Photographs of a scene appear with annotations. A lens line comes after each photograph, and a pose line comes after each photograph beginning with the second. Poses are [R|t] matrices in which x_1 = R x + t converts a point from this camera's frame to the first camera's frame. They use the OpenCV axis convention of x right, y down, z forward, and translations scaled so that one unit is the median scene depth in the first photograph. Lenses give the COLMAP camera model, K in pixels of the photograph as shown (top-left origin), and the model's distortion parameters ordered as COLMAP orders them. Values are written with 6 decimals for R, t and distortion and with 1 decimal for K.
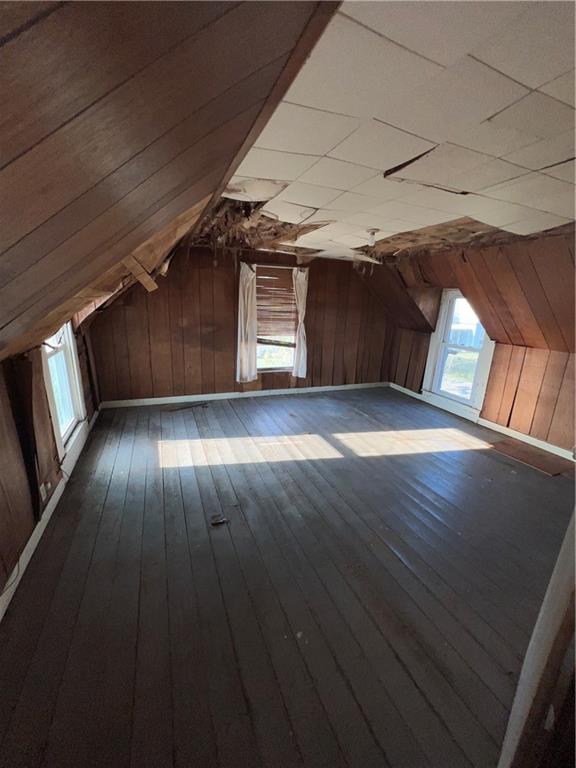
lens RADIAL K [[309.4, 0, 286.2], [0, 309.4, 384.3], [0, 0, 1]] dist [-0.005142, 0.001103]
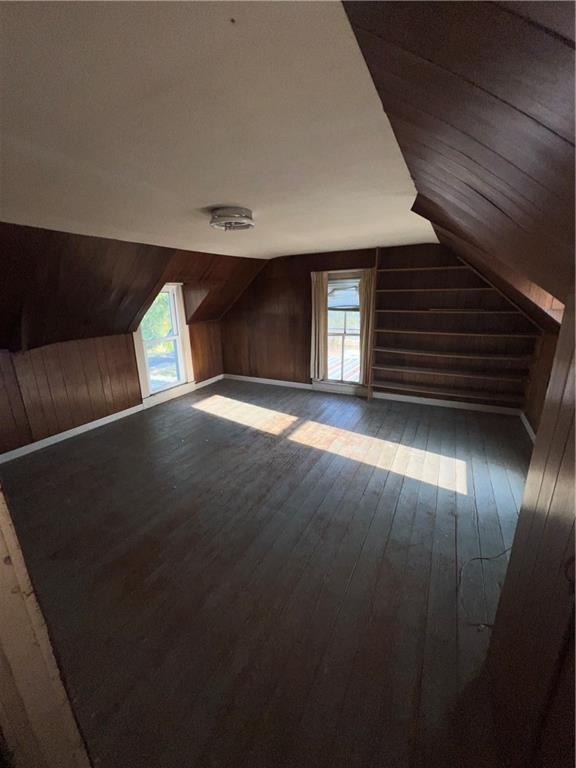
lens RADIAL K [[309.4, 0, 286.3], [0, 309.4, 379.9], [0, 0, 1]] dist [-0.005142, 0.001103]
pose [[-0.649006, -0.228648, 0.725611, -0.554919], [0.197190, 0.870617, 0.450713, -0.435551], [-0.734784, 0.435599, -0.519948, 1.458978]]
